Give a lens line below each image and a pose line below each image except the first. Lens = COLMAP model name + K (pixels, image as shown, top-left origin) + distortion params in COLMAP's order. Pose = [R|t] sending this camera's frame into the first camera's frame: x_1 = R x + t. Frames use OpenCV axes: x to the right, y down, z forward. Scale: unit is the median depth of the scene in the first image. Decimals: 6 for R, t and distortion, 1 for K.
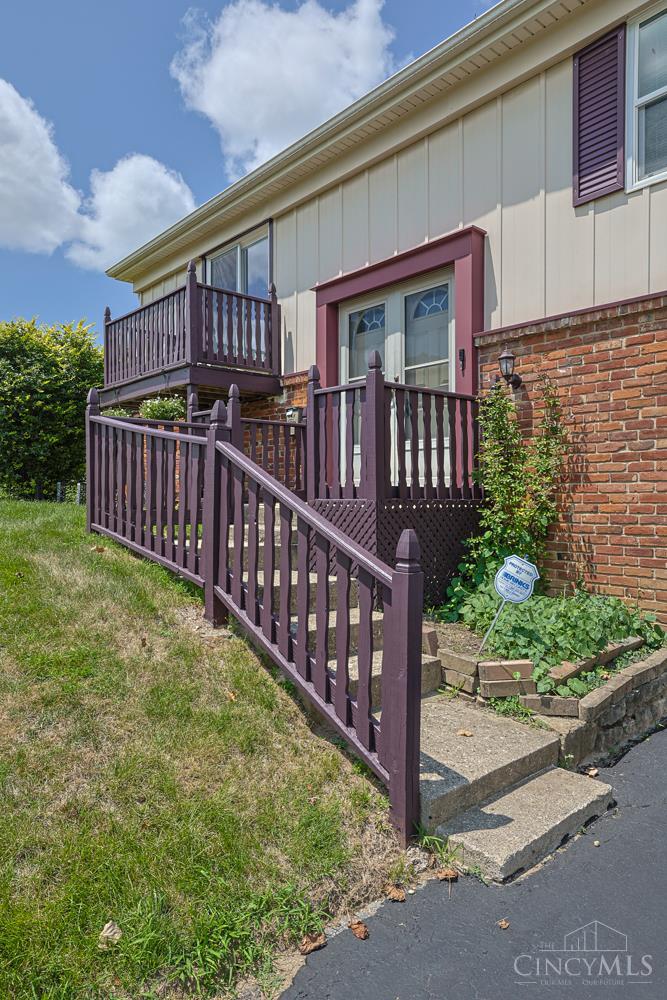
lens RADIAL K [[635.4, 0, 328.8], [0, 635.4, 498.8], [0, 0, 1]] dist [-0.017613, 0.010103]
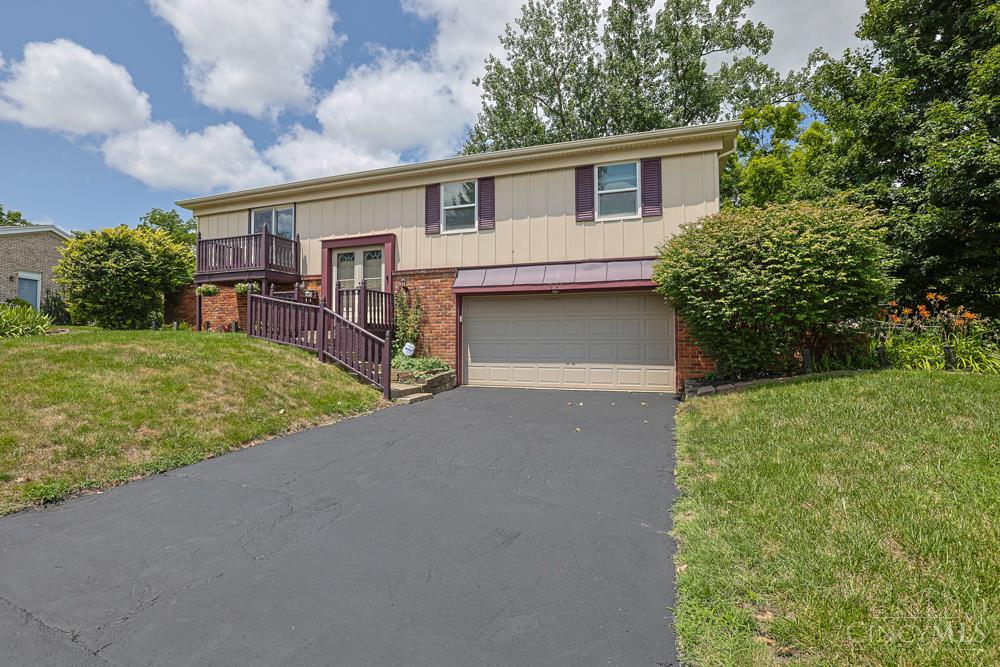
lens RADIAL K [[454.6, 0, 497.8], [0, 454.6, 330.9], [0, 0, 1]] dist [-0.043094, 0.010356]
pose [[0.868163, 0.010882, 0.496159, -0.386897], [0.003382, 0.999607, -0.027842, 0.071386], [-0.496267, 0.025850, 0.867785, -1.054460]]
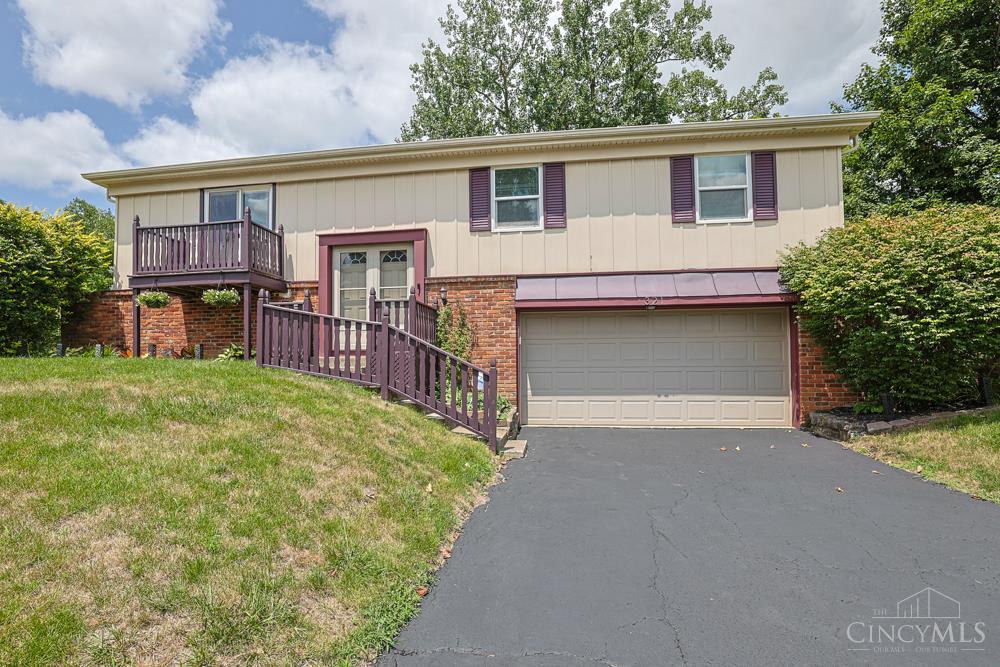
lens RADIAL K [[493.5, 0, 482.3], [0, 493.5, 354.2], [0, 0, 1]] dist [-0.045889, 0.008483]
pose [[0.763687, 0.008162, 0.645536, -0.749753], [0.011404, 0.999594, -0.026129, 0.050121], [-0.645486, 0.027316, 0.763283, -0.424756]]
